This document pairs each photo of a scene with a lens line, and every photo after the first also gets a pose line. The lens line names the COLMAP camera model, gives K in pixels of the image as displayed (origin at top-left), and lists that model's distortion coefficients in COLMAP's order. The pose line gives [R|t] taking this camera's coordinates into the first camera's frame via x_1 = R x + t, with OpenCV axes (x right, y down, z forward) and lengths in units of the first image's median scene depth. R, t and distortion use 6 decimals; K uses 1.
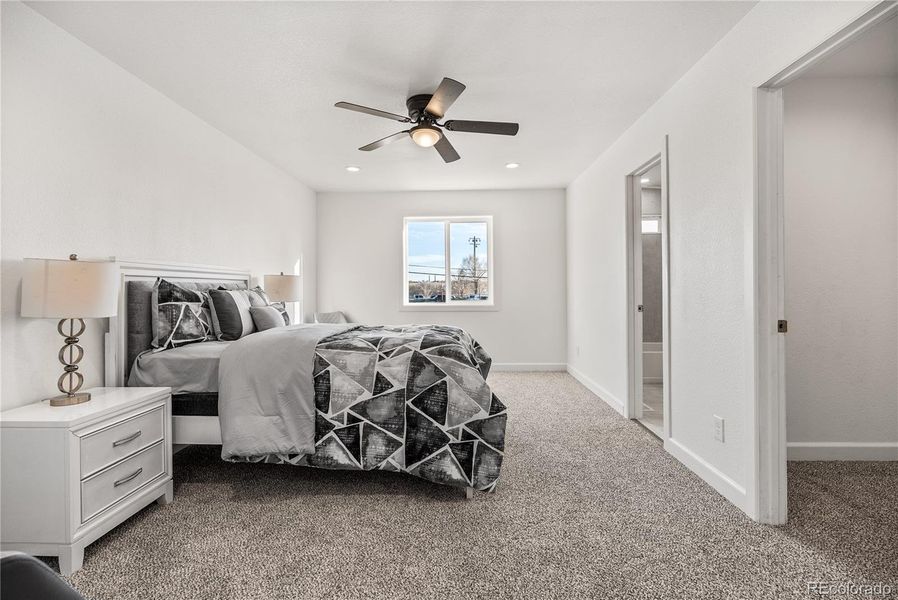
lens RADIAL K [[400.6, 0, 444.8], [0, 400.6, 292.1], [0, 0, 1]] dist [-0.015098, 0.000183]
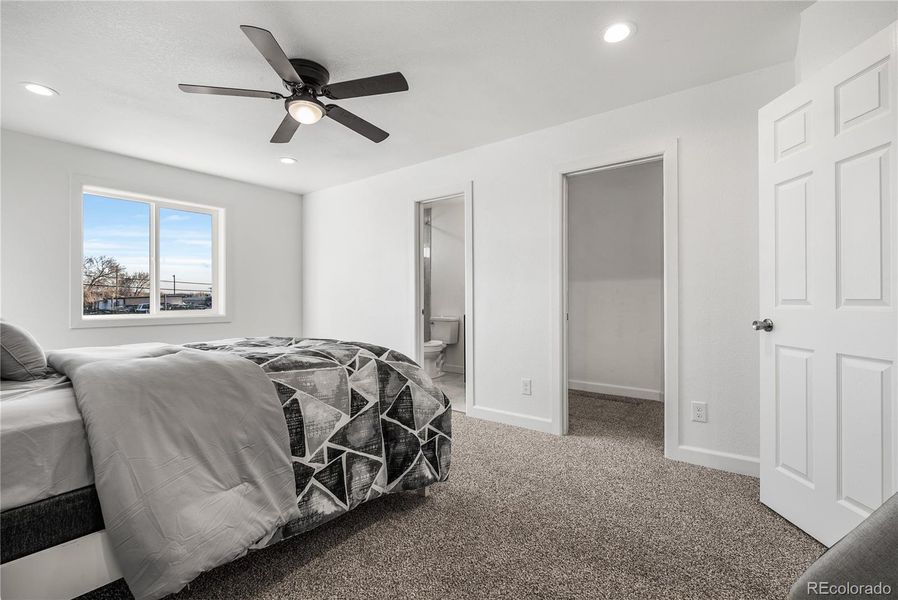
lens RADIAL K [[400.6, 0, 445.7], [0, 400.6, 302.6], [0, 0, 1]] dist [-0.015098, 0.000183]
pose [[0.582984, -0.000012, 0.812484, -0.740965], [0.002945, 0.999993, -0.002098, 0.022956], [-0.812478, 0.003616, 0.582980, 0.360502]]
